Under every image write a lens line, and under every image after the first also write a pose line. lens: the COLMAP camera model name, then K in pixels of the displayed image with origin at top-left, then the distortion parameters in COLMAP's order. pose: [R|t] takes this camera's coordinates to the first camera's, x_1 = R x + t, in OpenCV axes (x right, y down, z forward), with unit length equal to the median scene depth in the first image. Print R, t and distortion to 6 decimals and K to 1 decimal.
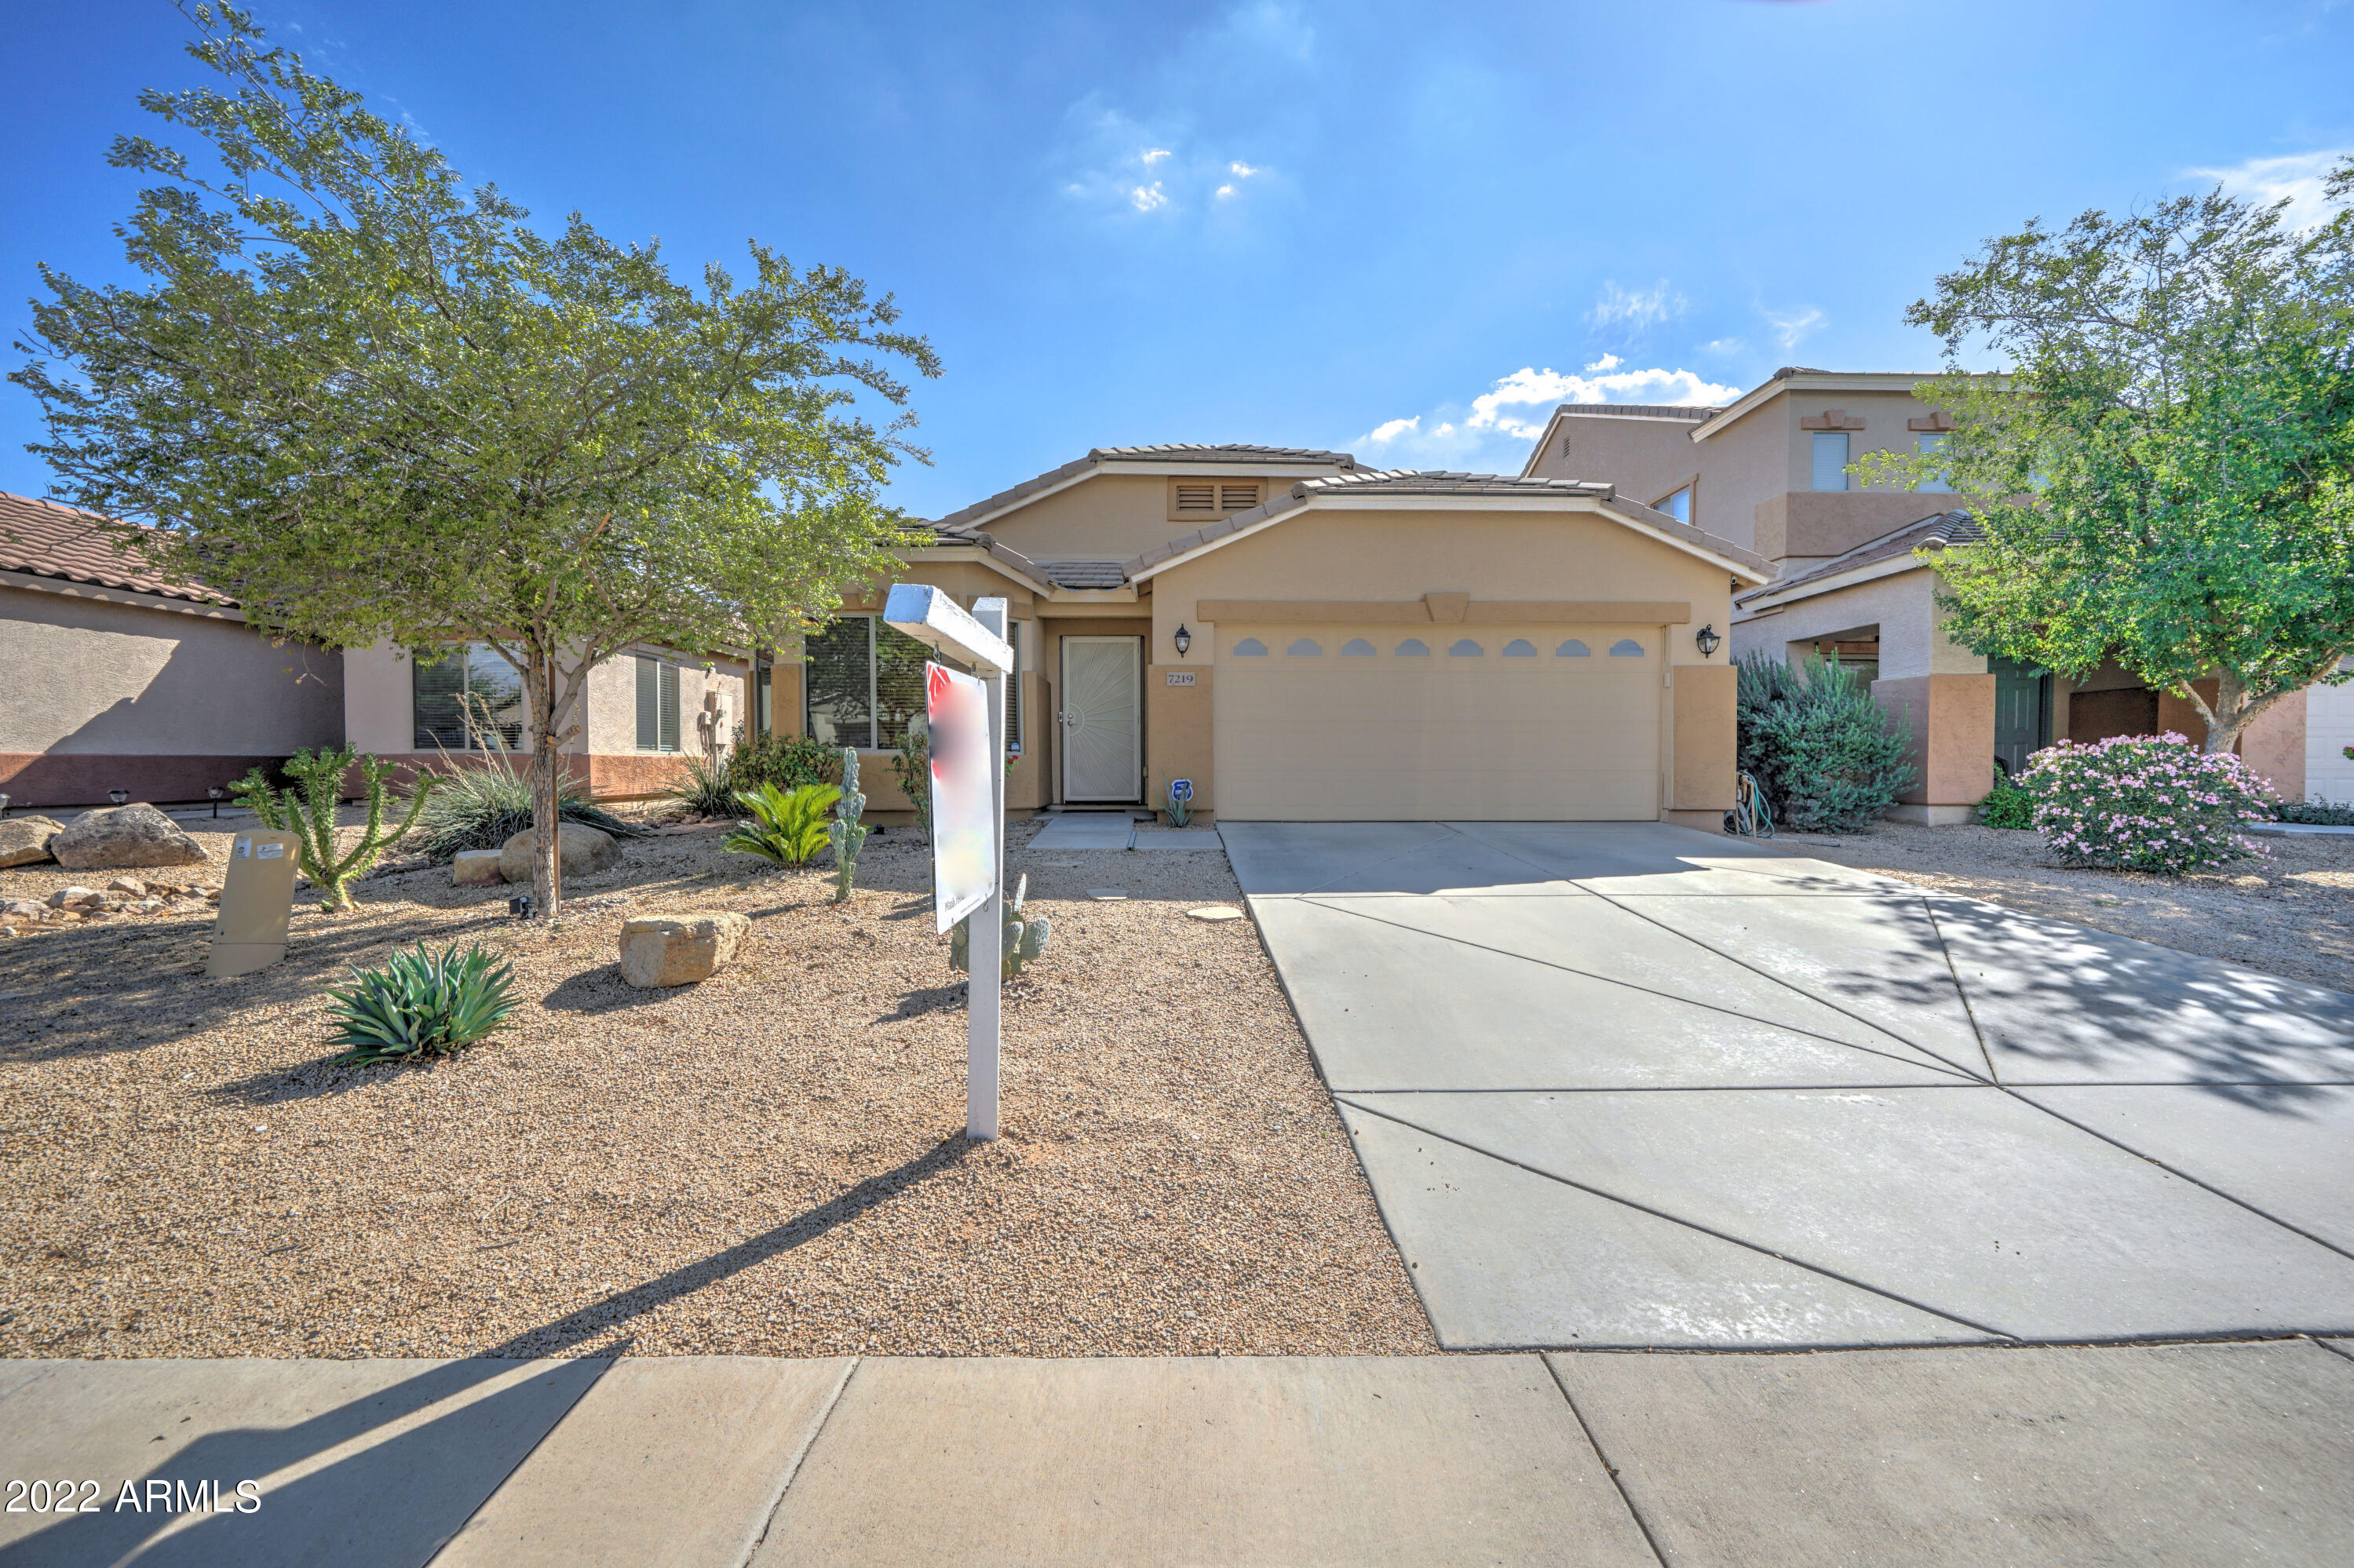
lens RADIAL K [[852.8, 0, 1183.8], [0, 852.8, 772.4], [0, 0, 1]] dist [-0.002371, 0.000236]
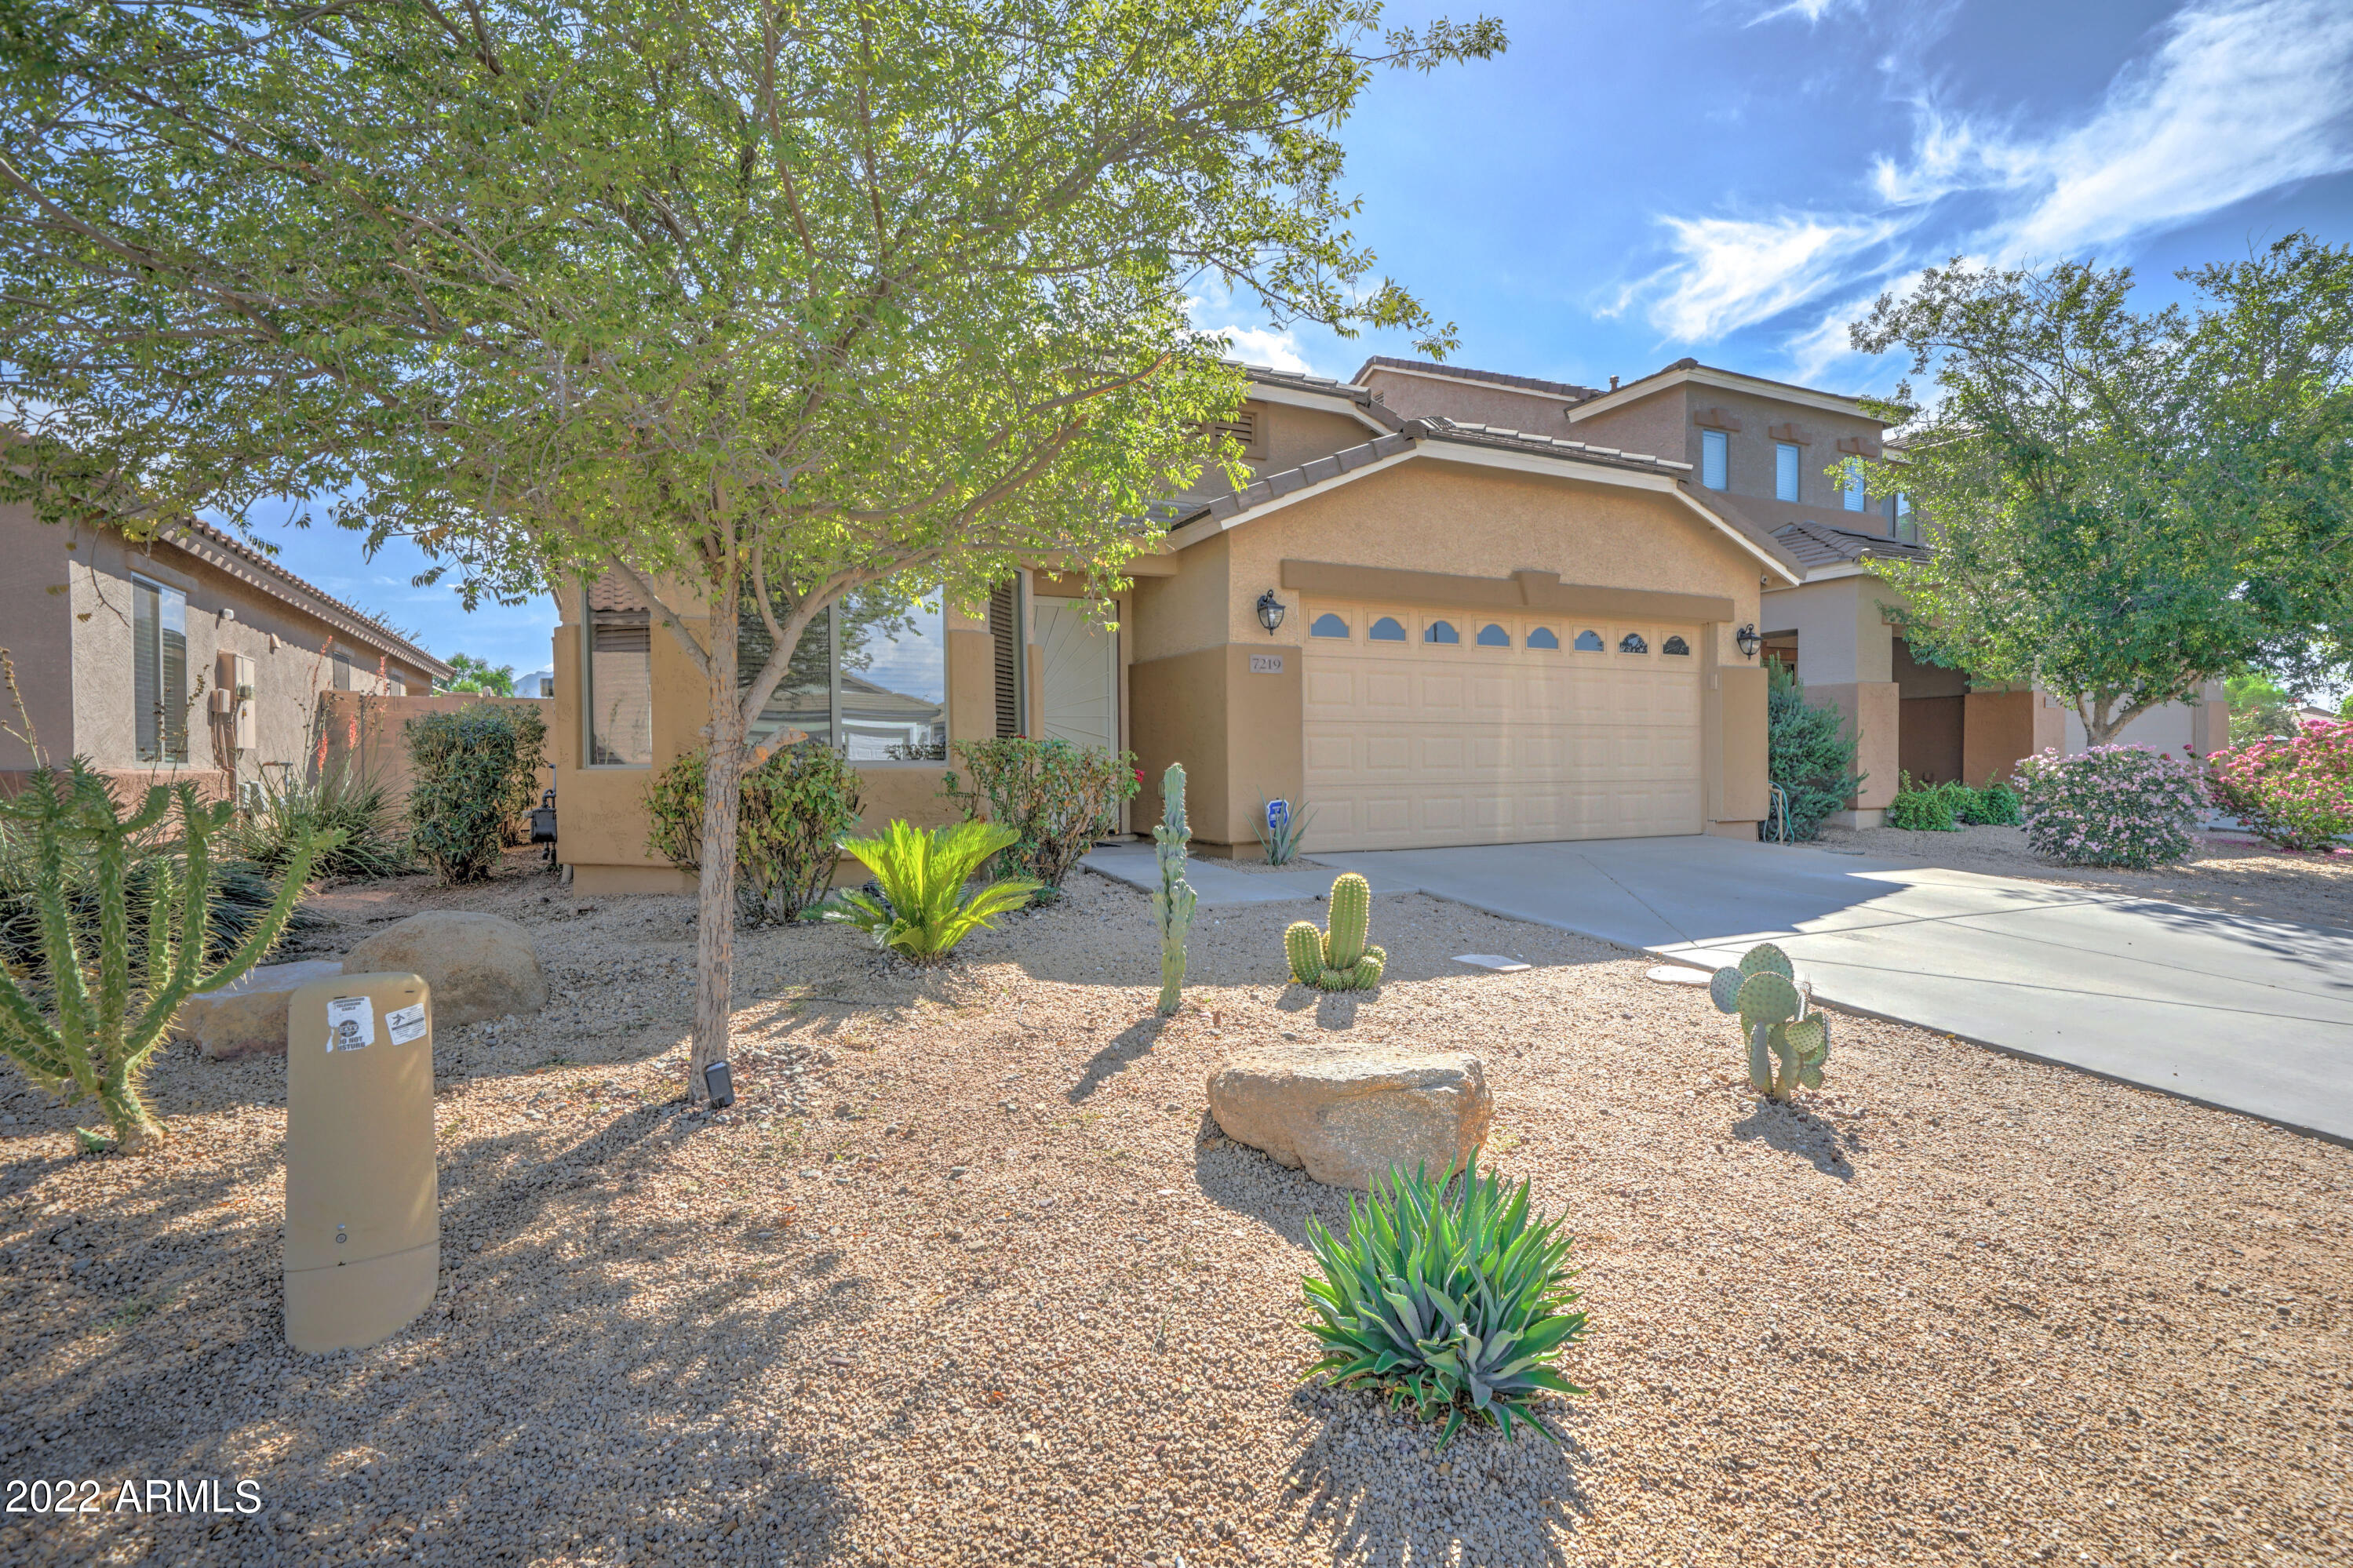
lens RADIAL K [[1089.4, 0, 1172.2], [0, 1089.4, 785.4], [0, 0, 1]] dist [0.006194, 0.000495]
pose [[0.906601, -0.014384, 0.421744, -0.471239], [0.012414, 0.999895, 0.007418, -0.012056], [-0.421807, -0.001490, 0.906685, 0.172275]]
